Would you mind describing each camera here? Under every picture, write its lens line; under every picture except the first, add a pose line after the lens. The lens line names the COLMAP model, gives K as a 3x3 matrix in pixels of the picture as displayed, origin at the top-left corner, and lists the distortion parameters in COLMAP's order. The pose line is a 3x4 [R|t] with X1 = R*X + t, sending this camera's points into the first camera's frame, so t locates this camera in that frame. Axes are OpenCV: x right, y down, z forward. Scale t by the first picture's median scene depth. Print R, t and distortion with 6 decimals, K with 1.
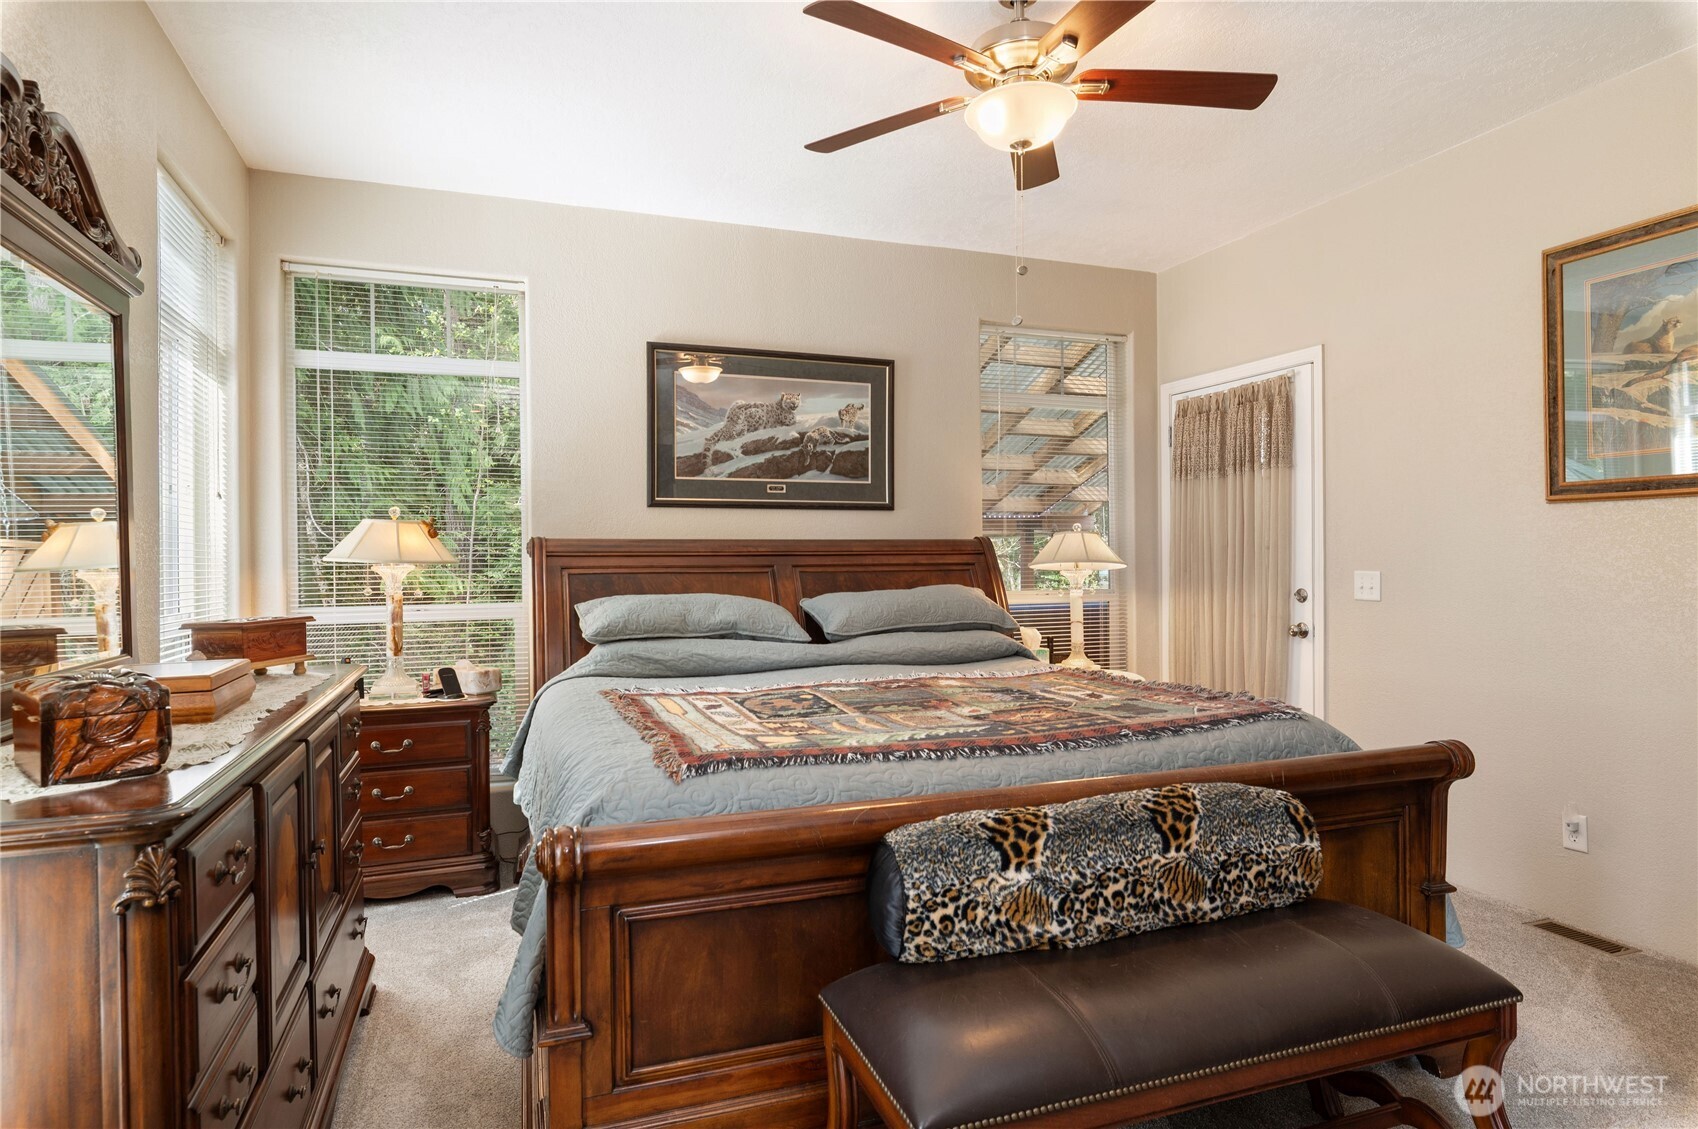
lens RADIAL K [[976.2, 0, 848.4], [0, 976.2, 568.4], [0, 0, 1]] dist [-0.000830, -0.000032]
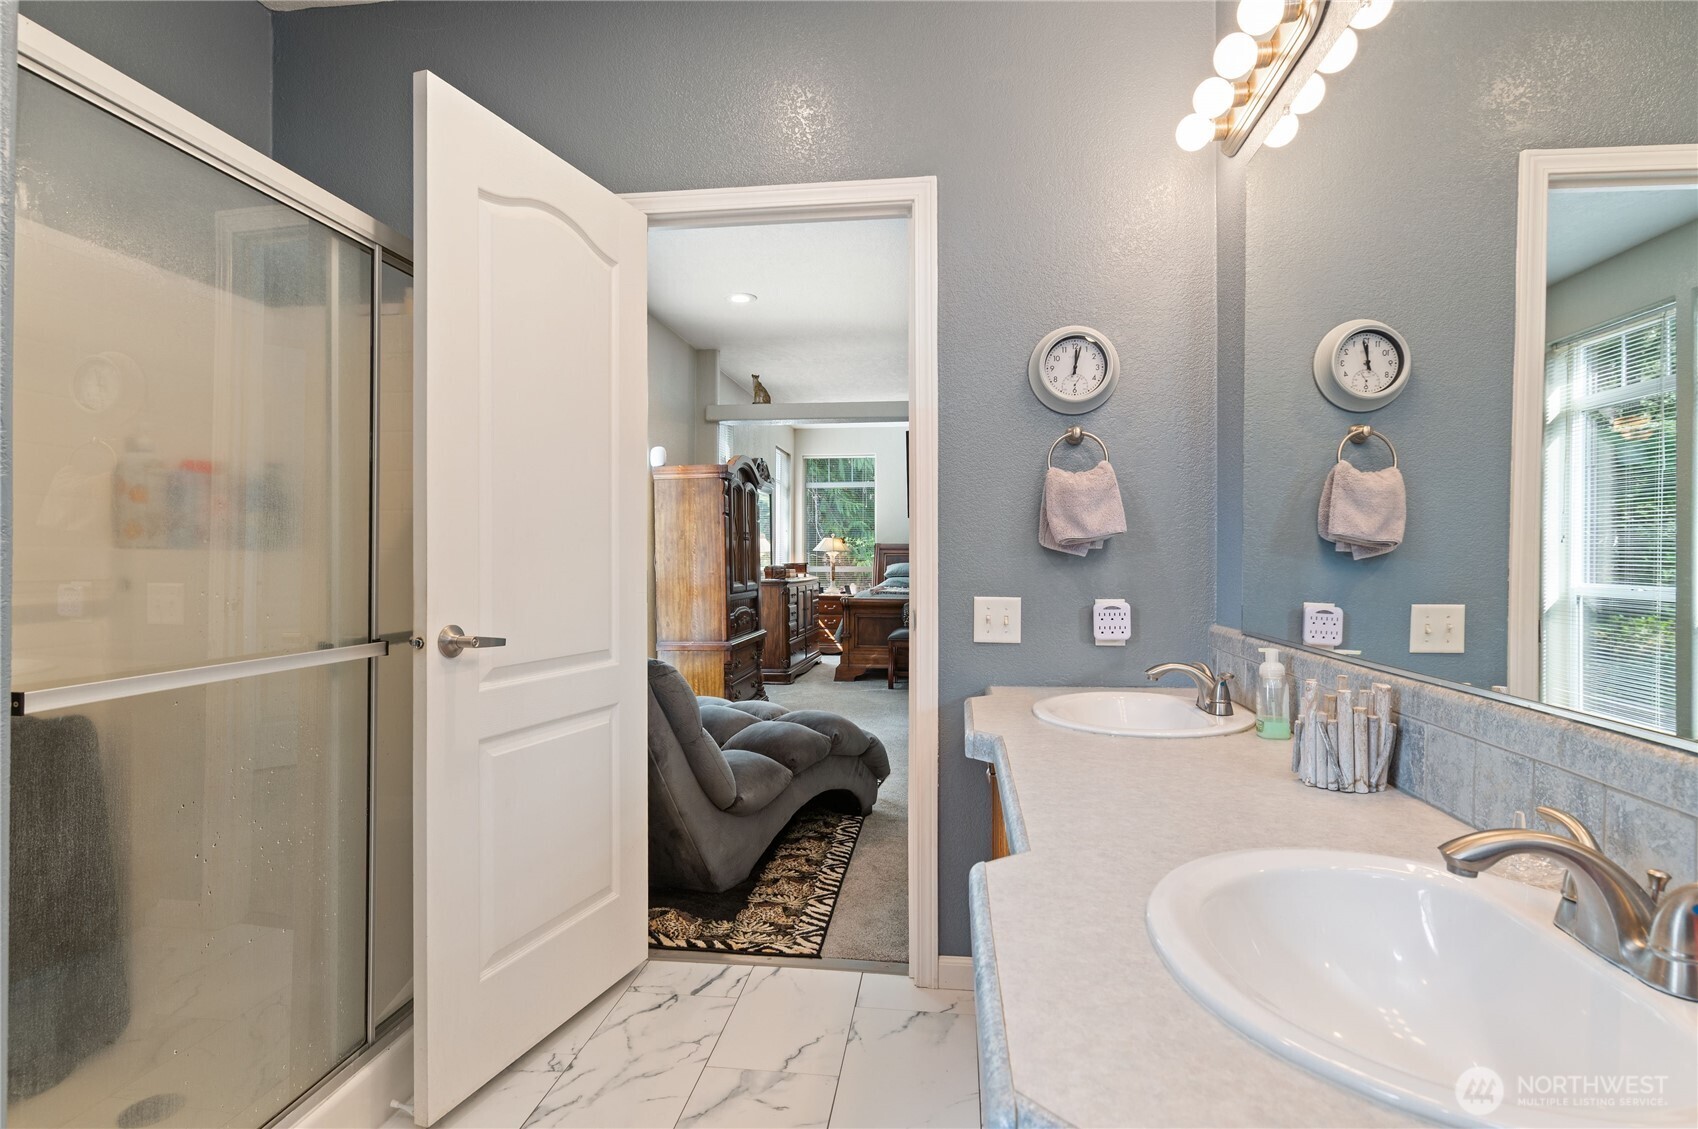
lens RADIAL K [[893.2, 0, 851.7], [0, 893.2, 564.7], [0, 0, 1]] dist [-0.001096, -0.000096]
pose [[0.893055, 0.005793, -0.449910, 0.868180], [-0.007715, 0.999967, -0.002439, 0.042862], [0.449881, 0.005649, 0.893071, -1.509079]]
